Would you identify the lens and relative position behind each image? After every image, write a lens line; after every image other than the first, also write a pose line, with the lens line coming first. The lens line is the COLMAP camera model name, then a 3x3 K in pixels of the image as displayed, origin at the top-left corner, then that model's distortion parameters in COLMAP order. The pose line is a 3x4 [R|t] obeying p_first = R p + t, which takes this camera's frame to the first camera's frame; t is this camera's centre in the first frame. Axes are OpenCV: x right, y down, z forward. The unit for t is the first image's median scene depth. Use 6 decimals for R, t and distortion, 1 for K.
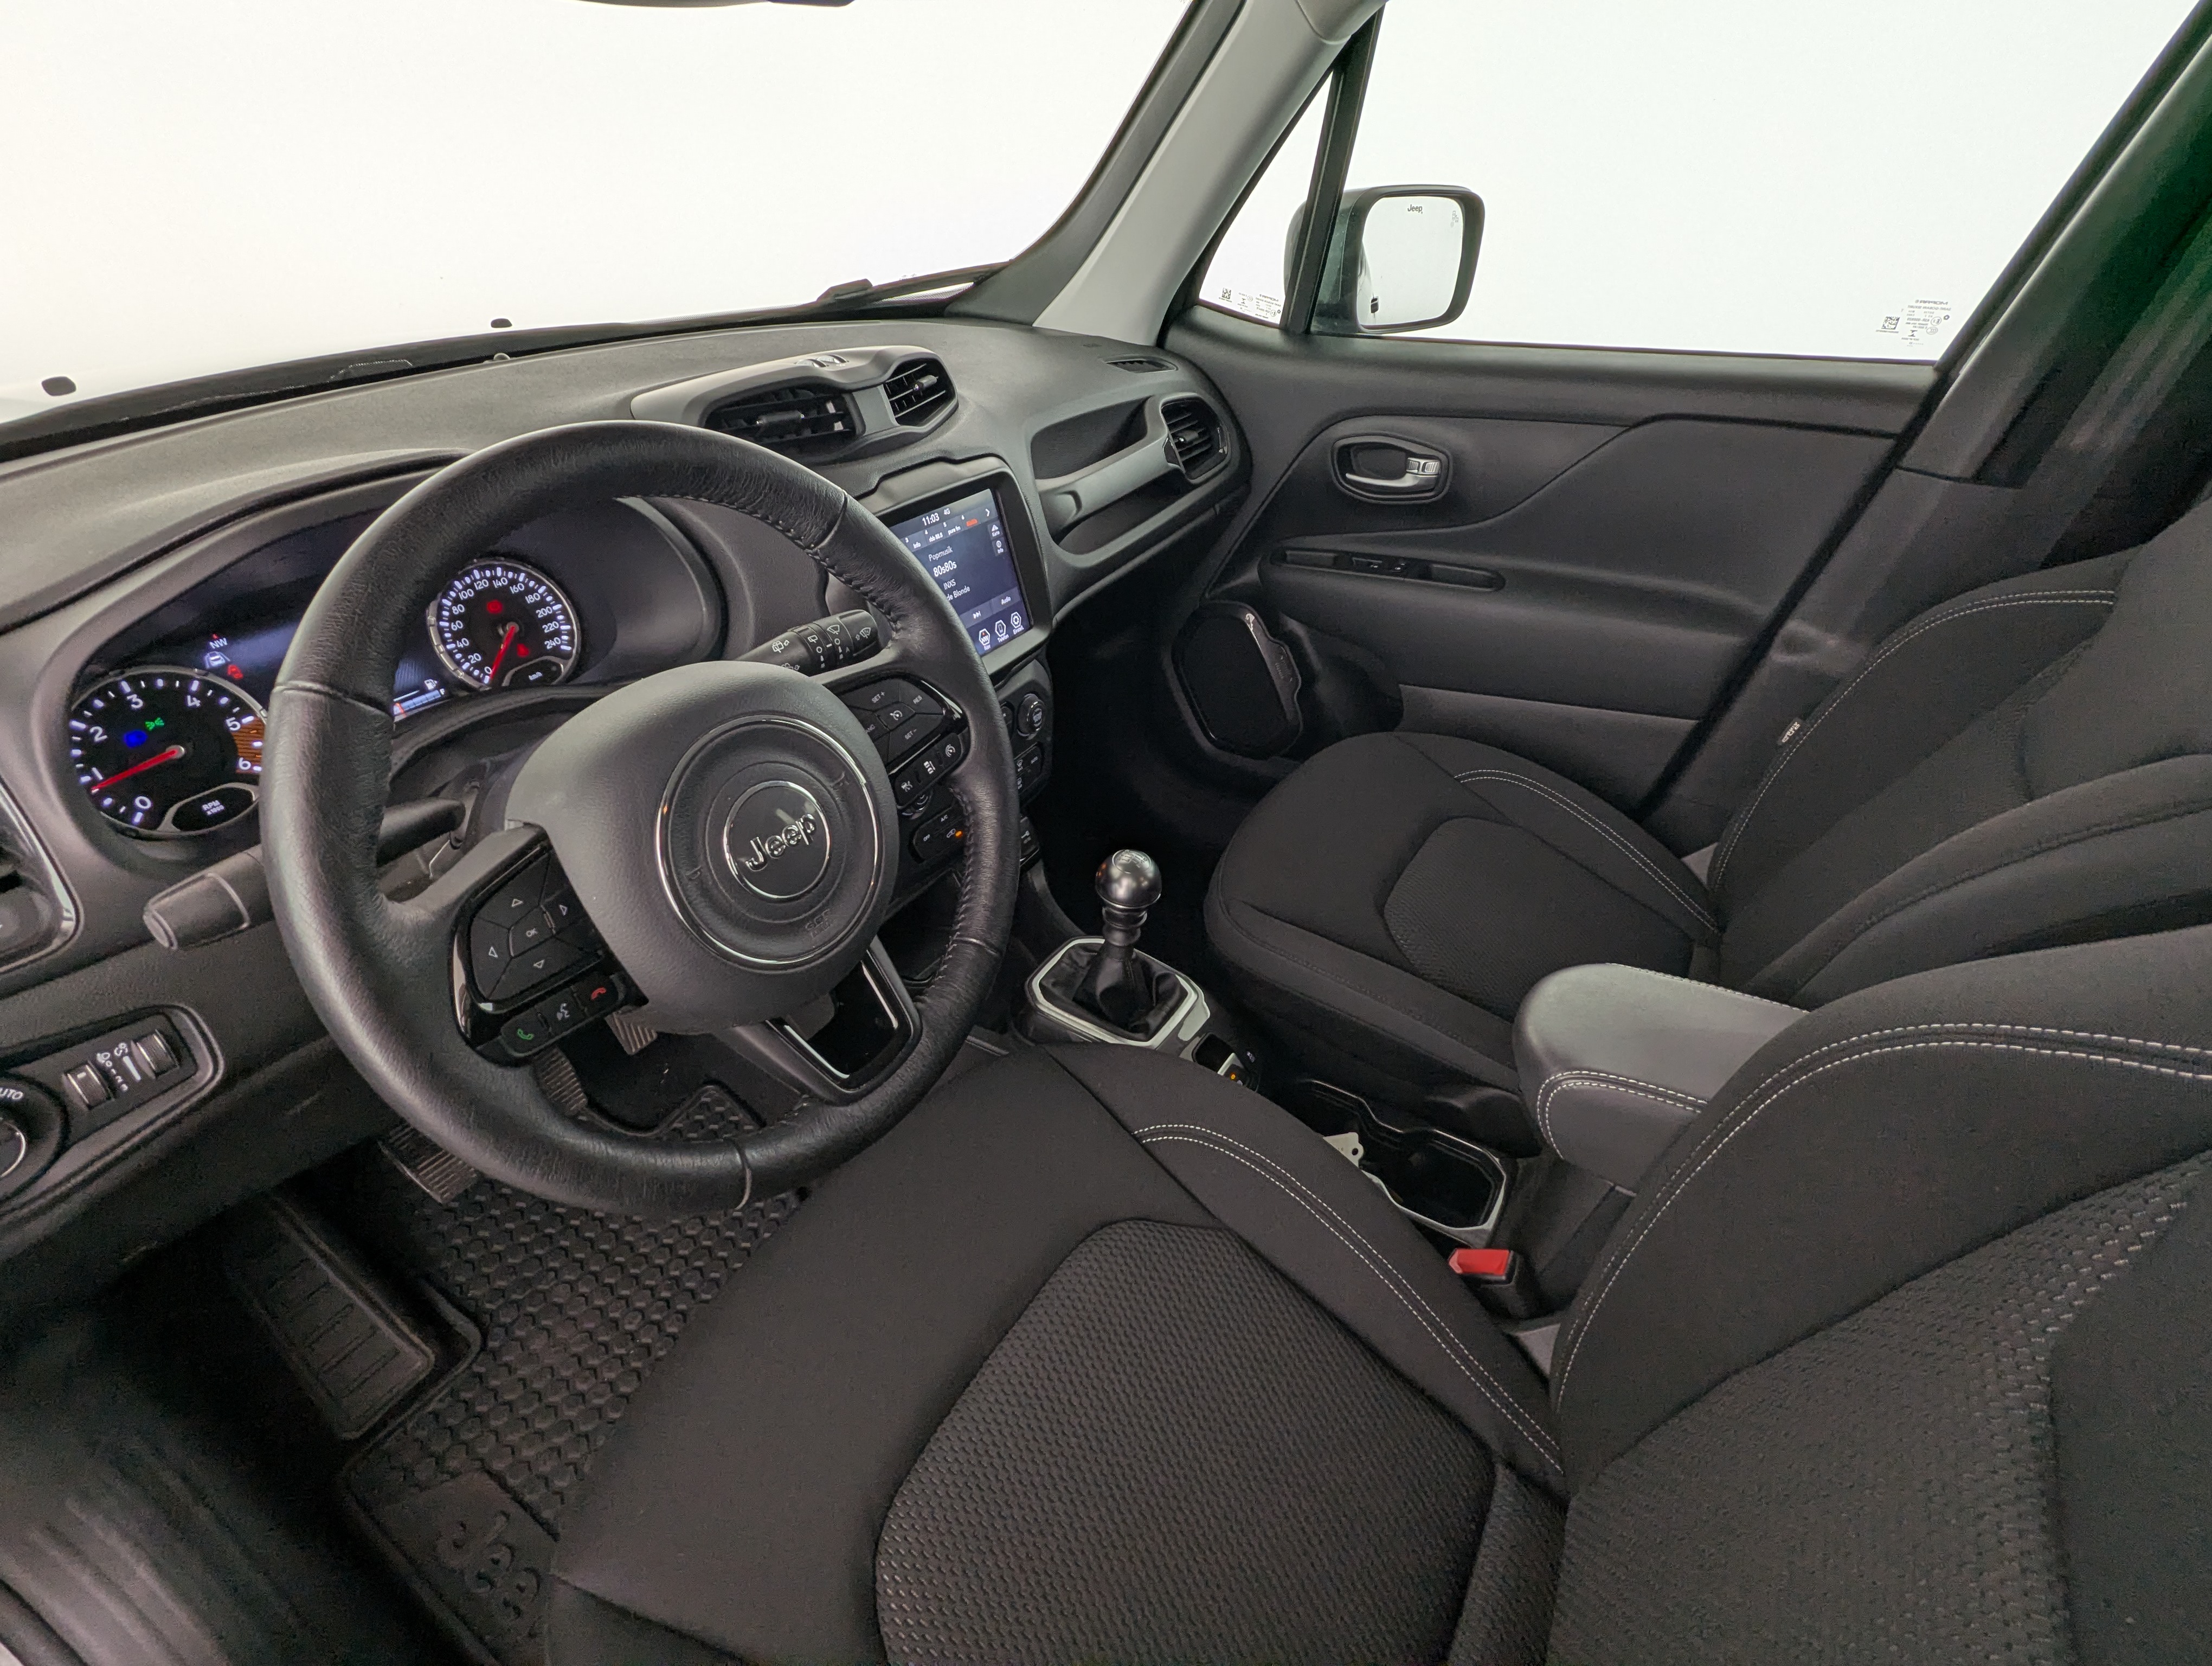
lens RADIAL K [[1048.2, 0, 1106.0], [0, 1048.2, 833.0], [0, 0, 1]] dist [-0.000897, -0.001833]
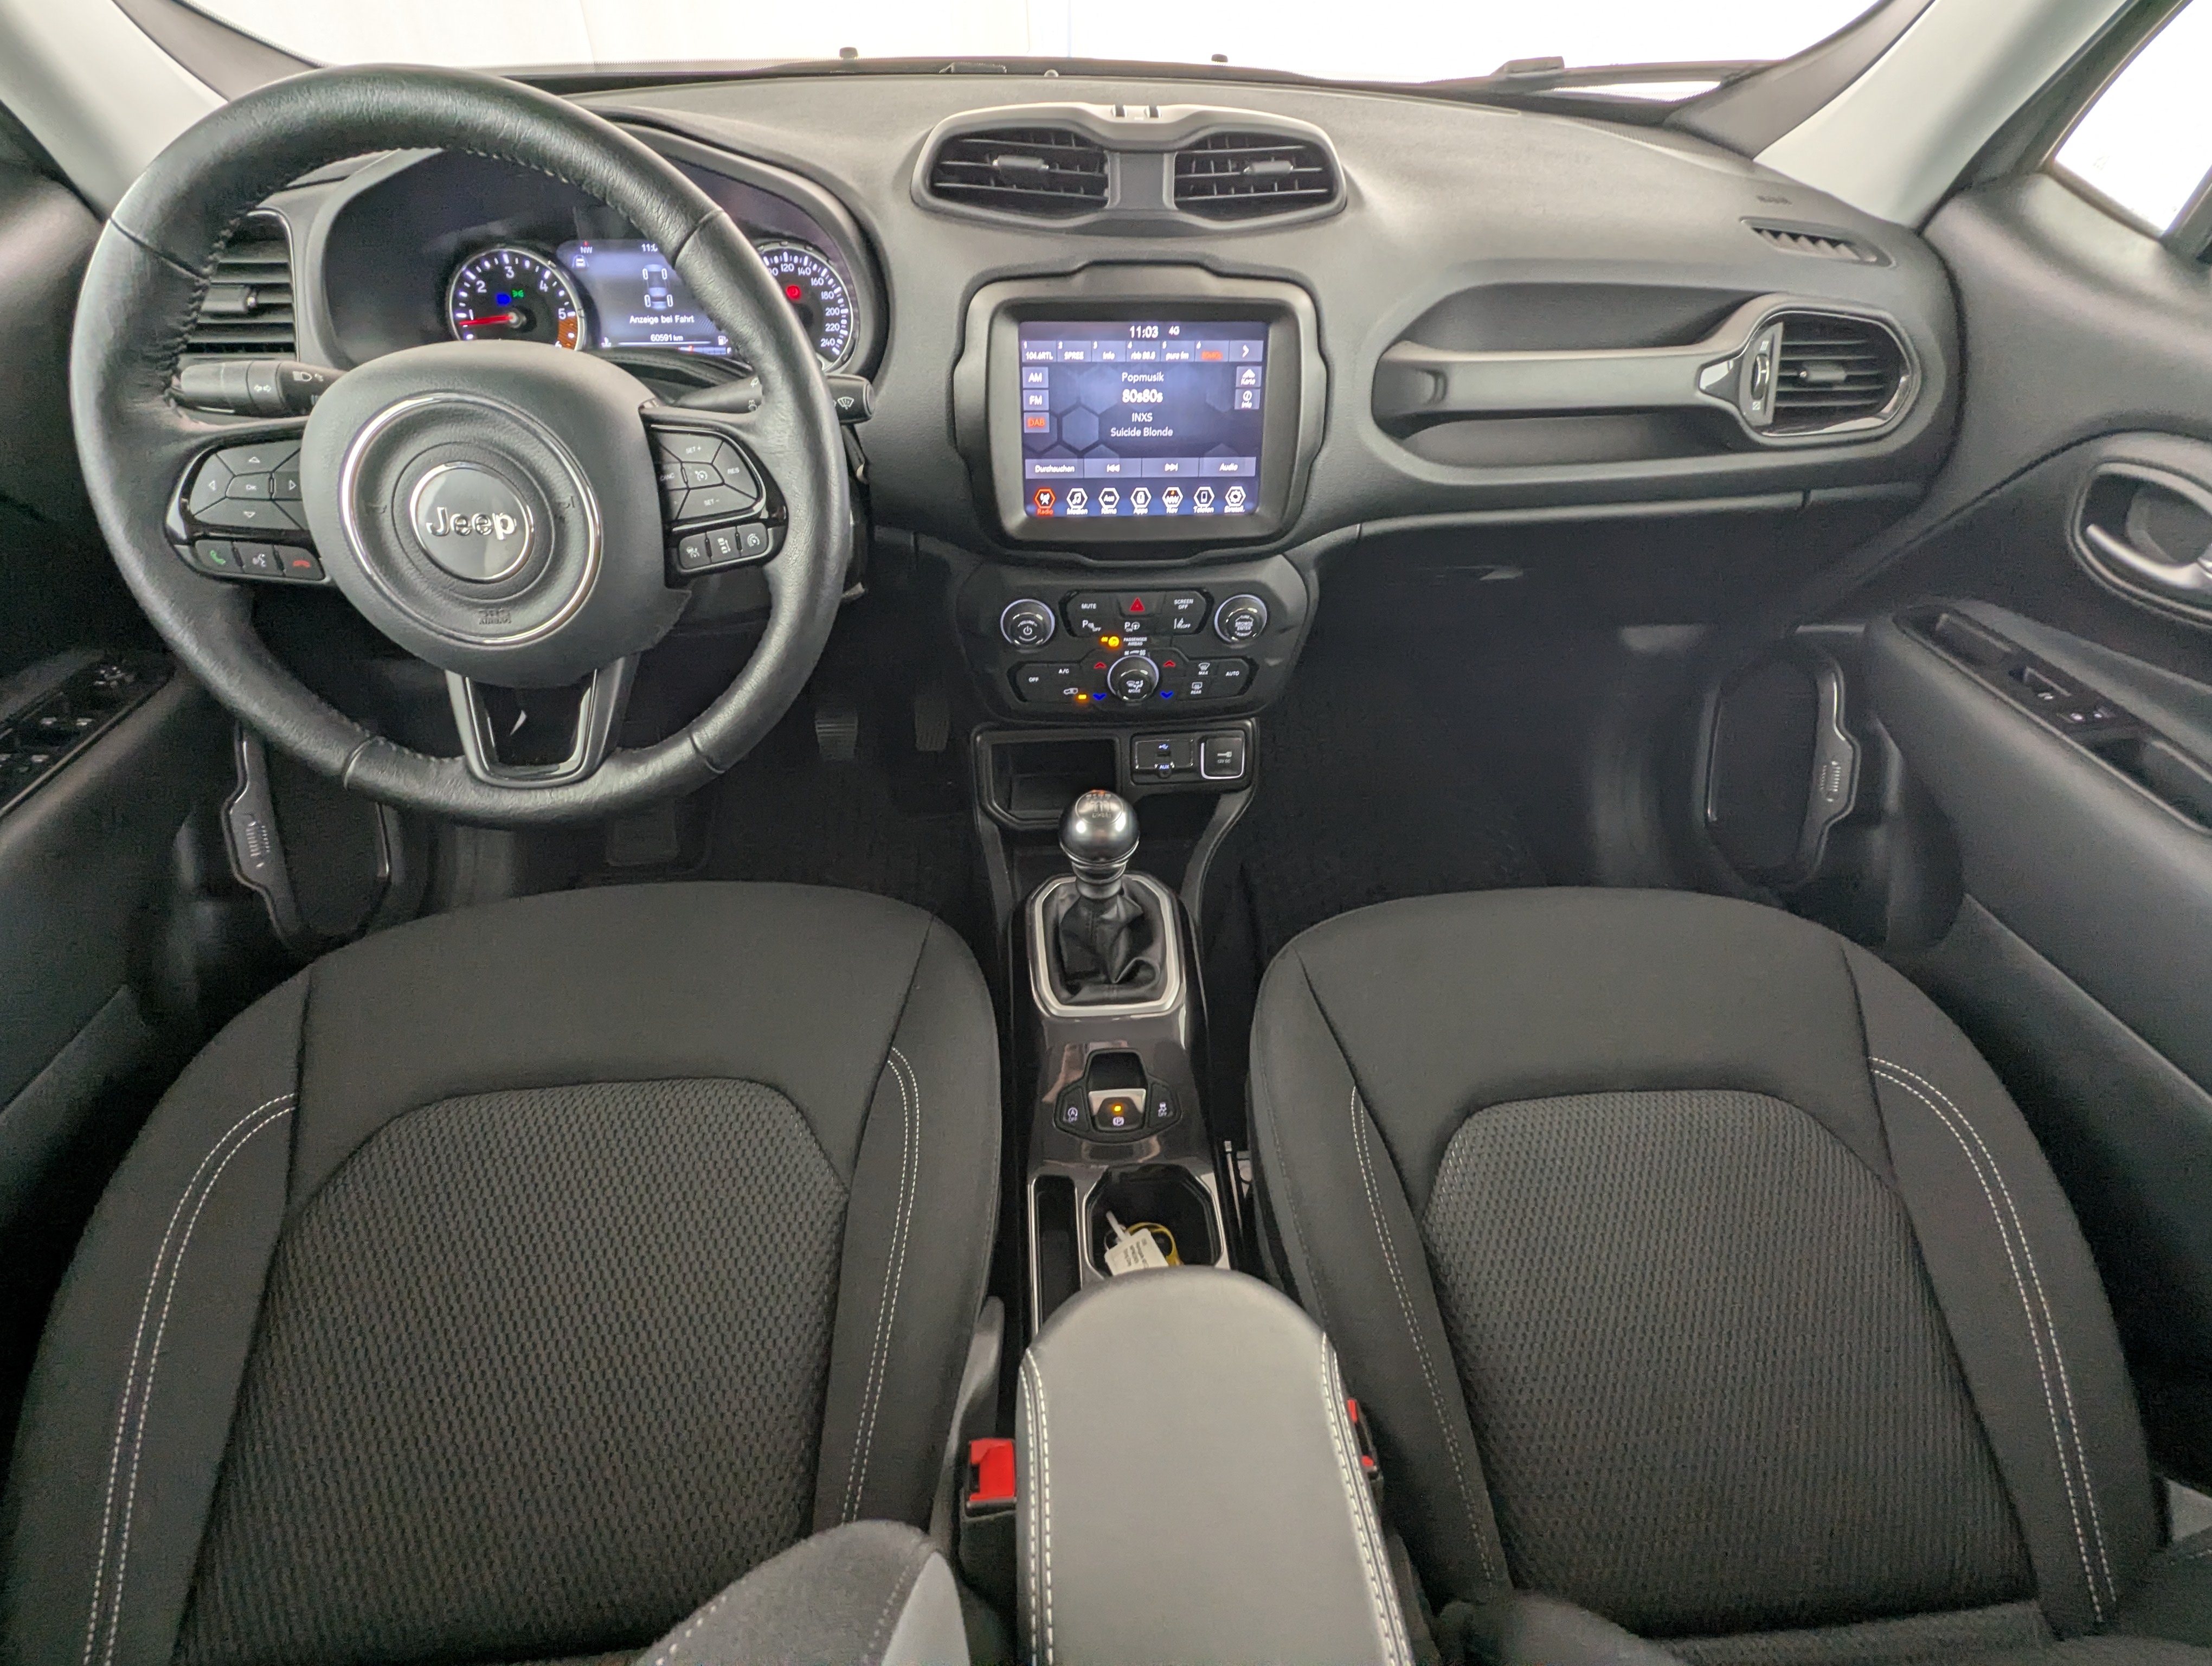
lens RADIAL K [[1048.2, 0, 1106.0], [0, 1048.2, 833.0], [0, 0, 1]] dist [-0.000897, -0.001833]
pose [[0.604693, 0.546603, -0.579285, 0.458327], [-0.461322, 0.833270, 0.304703, -0.186560], [0.649252, 0.082985, 0.756033, 0.348531]]
